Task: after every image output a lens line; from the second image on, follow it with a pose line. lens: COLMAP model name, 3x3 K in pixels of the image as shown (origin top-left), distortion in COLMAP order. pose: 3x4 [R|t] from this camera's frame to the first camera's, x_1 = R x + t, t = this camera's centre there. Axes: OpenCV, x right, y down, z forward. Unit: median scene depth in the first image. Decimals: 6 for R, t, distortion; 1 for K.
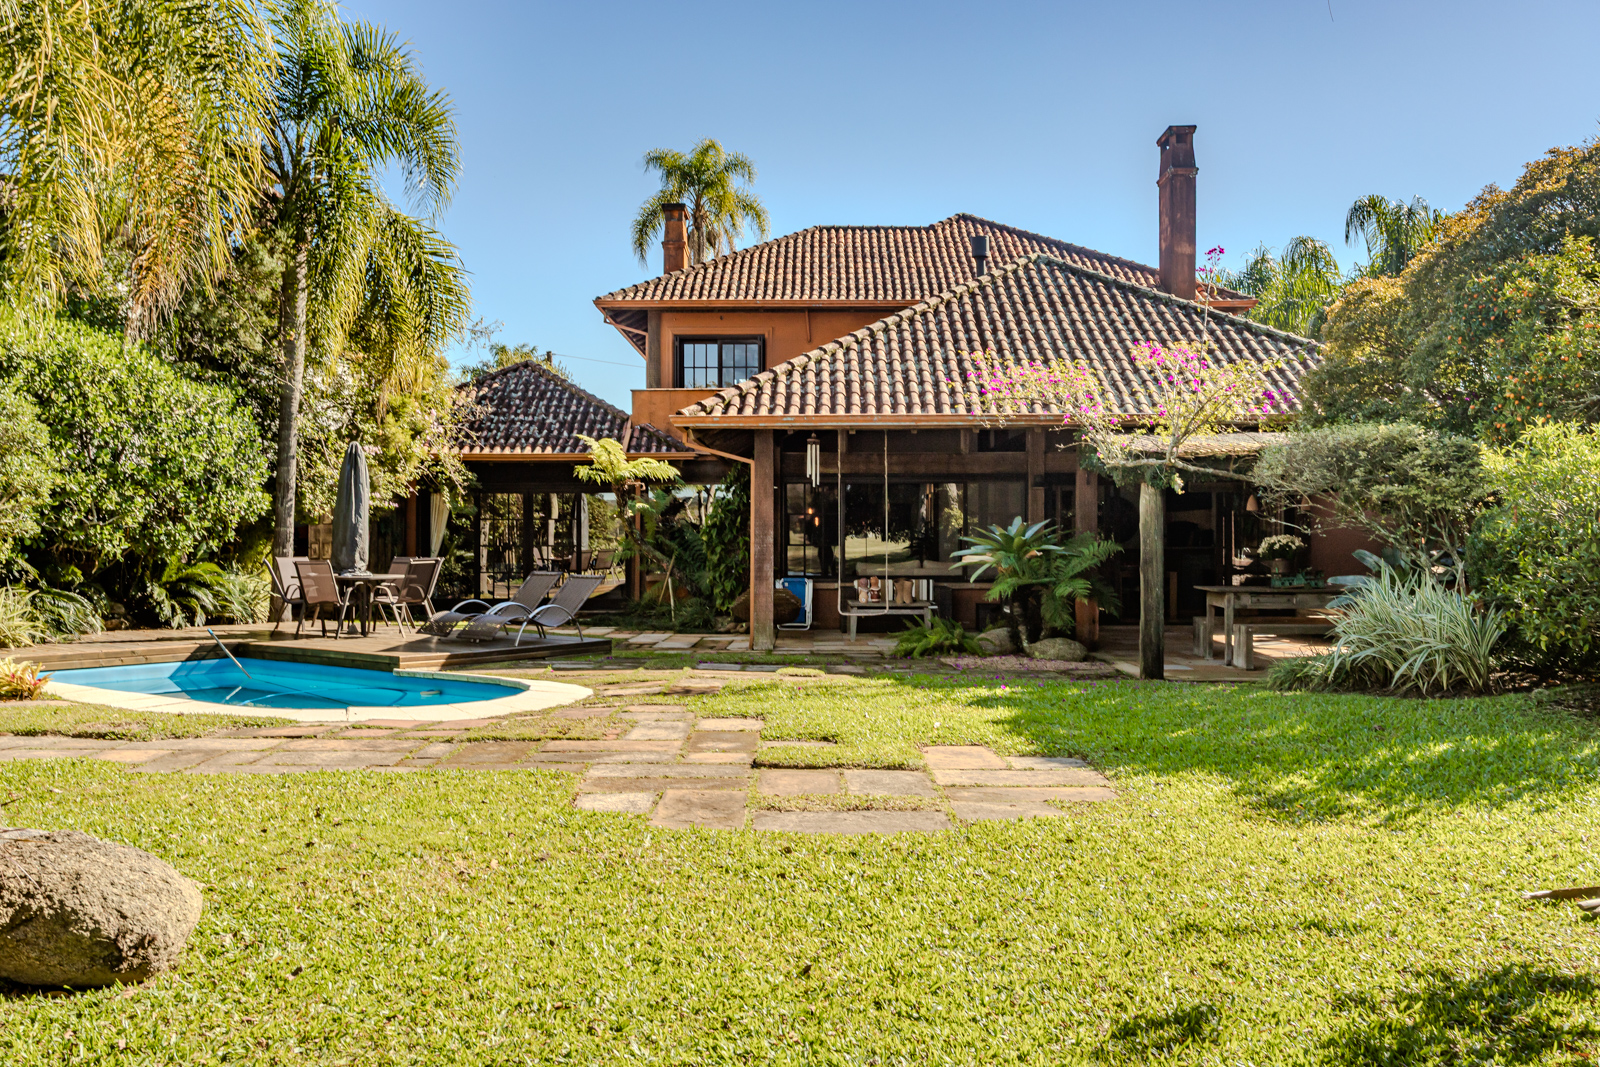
lens RADIAL K [[1426.5, 0, 809.1], [0, 1426.5, 538.2], [0, 0, 1]] dist [0.020461, -0.015891]
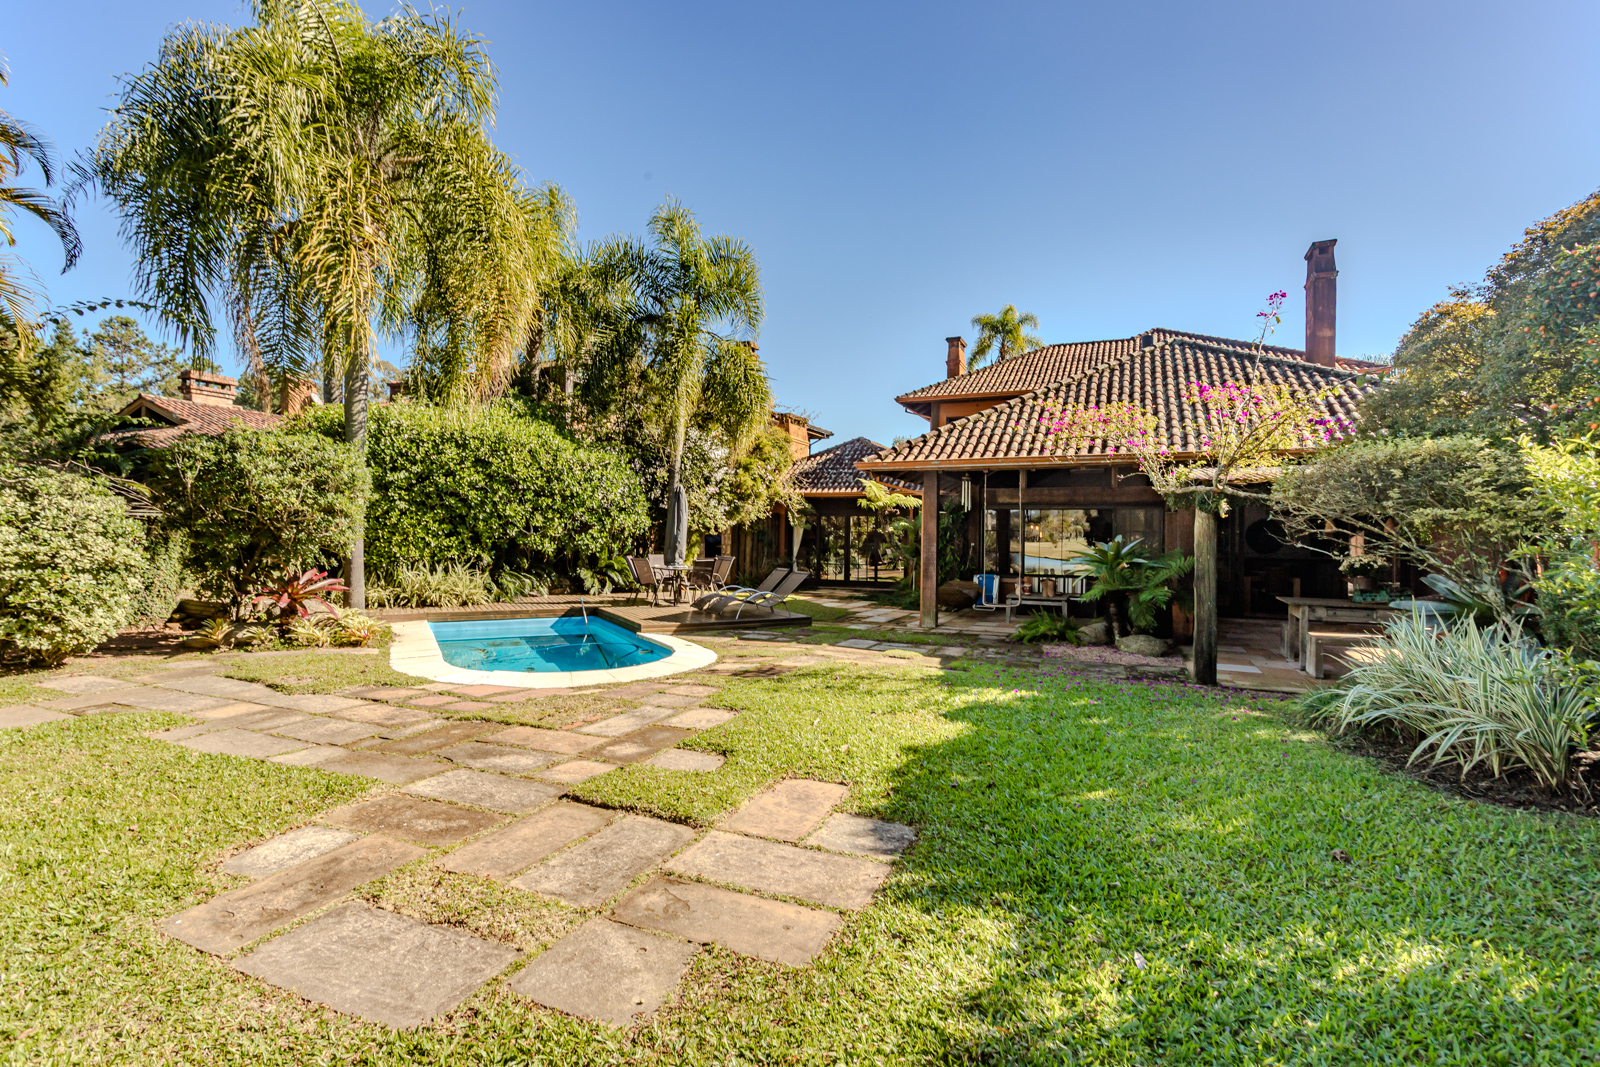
lens RADIAL K [[746.8, 0, 805.8], [0, 746.8, 531.3], [0, 0, 1]] dist [-0.000165, 0.000643]
pose [[0.919850, 0.008591, -0.392176, 0.144544], [-0.013037, 0.999877, -0.008676, -0.008817], [0.392054, 0.013093, 0.919849, 0.271150]]
